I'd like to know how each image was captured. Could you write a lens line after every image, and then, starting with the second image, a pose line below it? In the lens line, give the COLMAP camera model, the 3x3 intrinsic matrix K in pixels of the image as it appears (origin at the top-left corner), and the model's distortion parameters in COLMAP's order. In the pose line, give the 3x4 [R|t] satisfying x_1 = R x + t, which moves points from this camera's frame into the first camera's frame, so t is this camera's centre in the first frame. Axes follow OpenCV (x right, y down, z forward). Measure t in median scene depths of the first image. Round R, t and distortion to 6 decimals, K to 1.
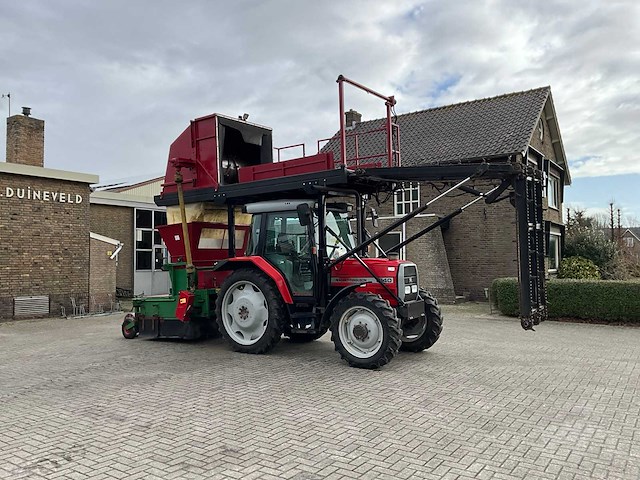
lens RADIAL K [[525.2, 0, 316.9], [0, 525.2, 236.3], [0, 0, 1]] dist [0.063796, -0.117515]
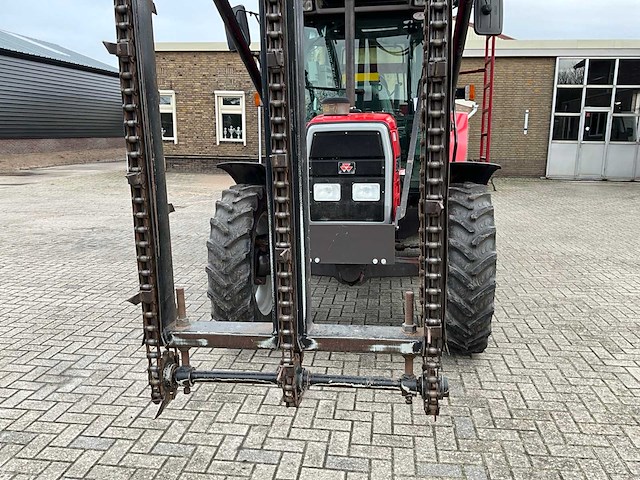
lens RADIAL K [[525.2, 0, 317.4], [0, 525.2, 239.0], [0, 0, 1]] dist [0.063796, -0.117515]
pose [[0.426377, 0.188021, -0.884788, 0.303830], [0.032266, 0.974374, 0.222607, 0.026932], [0.903970, -0.123464, 0.409384, 0.470565]]
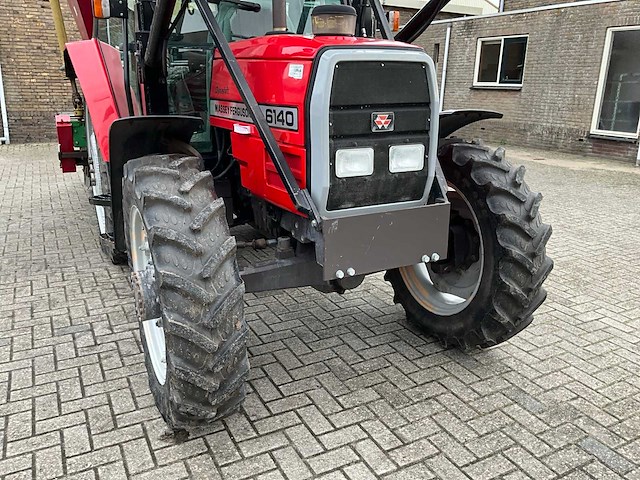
lens RADIAL K [[525.2, 0, 319.8], [0, 525.2, 243.1], [0, 0, 1]] dist [0.063796, -0.117515]
pose [[0.868374, 0.169276, -0.466125, 0.160842], [-0.006734, 0.943877, 0.330228, 0.031760], [0.495864, -0.283622, 0.820778, 0.442227]]
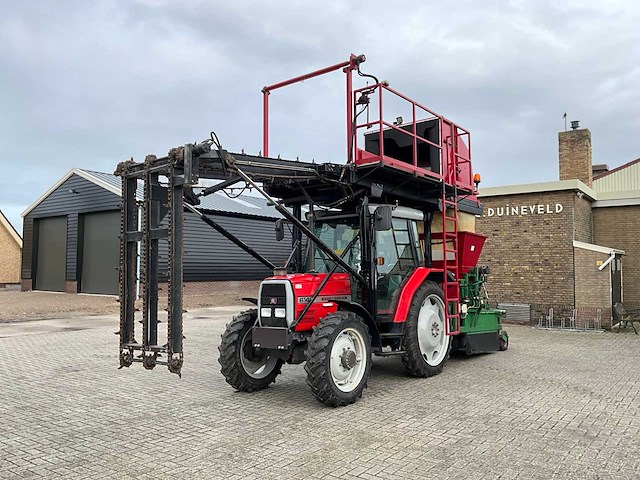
lens RADIAL K [[525.2, 0, 320.2], [0, 525.2, 240.4], [0, 0, 1]] dist [0.063796, -0.117515]
pose [[-0.061672, -0.045271, -0.997069, 0.573701], [0.042206, 0.997959, -0.047922, 0.018208], [0.997204, -0.045038, -0.059635, 0.651089]]
